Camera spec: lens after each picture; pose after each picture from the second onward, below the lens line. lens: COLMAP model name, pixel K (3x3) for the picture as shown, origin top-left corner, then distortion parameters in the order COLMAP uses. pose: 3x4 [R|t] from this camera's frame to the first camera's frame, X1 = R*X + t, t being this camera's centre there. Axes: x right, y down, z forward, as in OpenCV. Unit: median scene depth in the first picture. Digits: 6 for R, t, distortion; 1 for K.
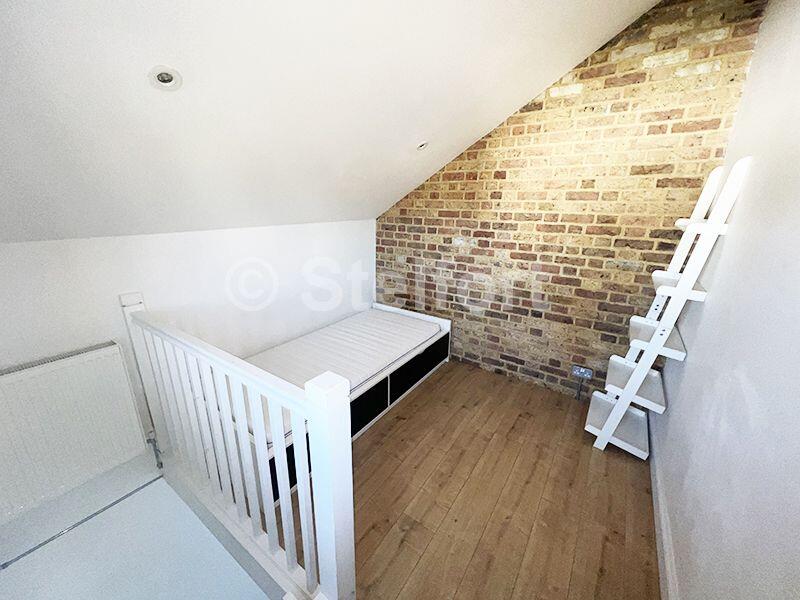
lens RADIAL K [[318.7, 0, 397.2], [0, 318.7, 301.2], [0, 0, 1]] dist [0.000004, -0.000037]
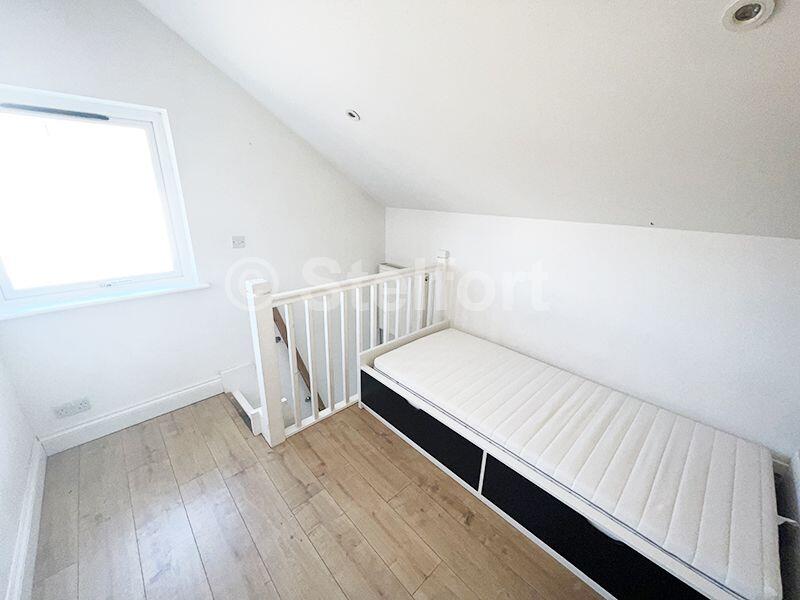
lens RADIAL K [[318.7, 0, 397.4], [0, 318.7, 298.6], [0, 0, 1]] dist [0.000004, -0.000037]
pose [[-0.203946, 0.289630, -0.935158, 0.623191], [-0.319520, 0.883232, 0.343232, -0.248594], [0.925372, 0.368803, -0.087589, 0.899541]]
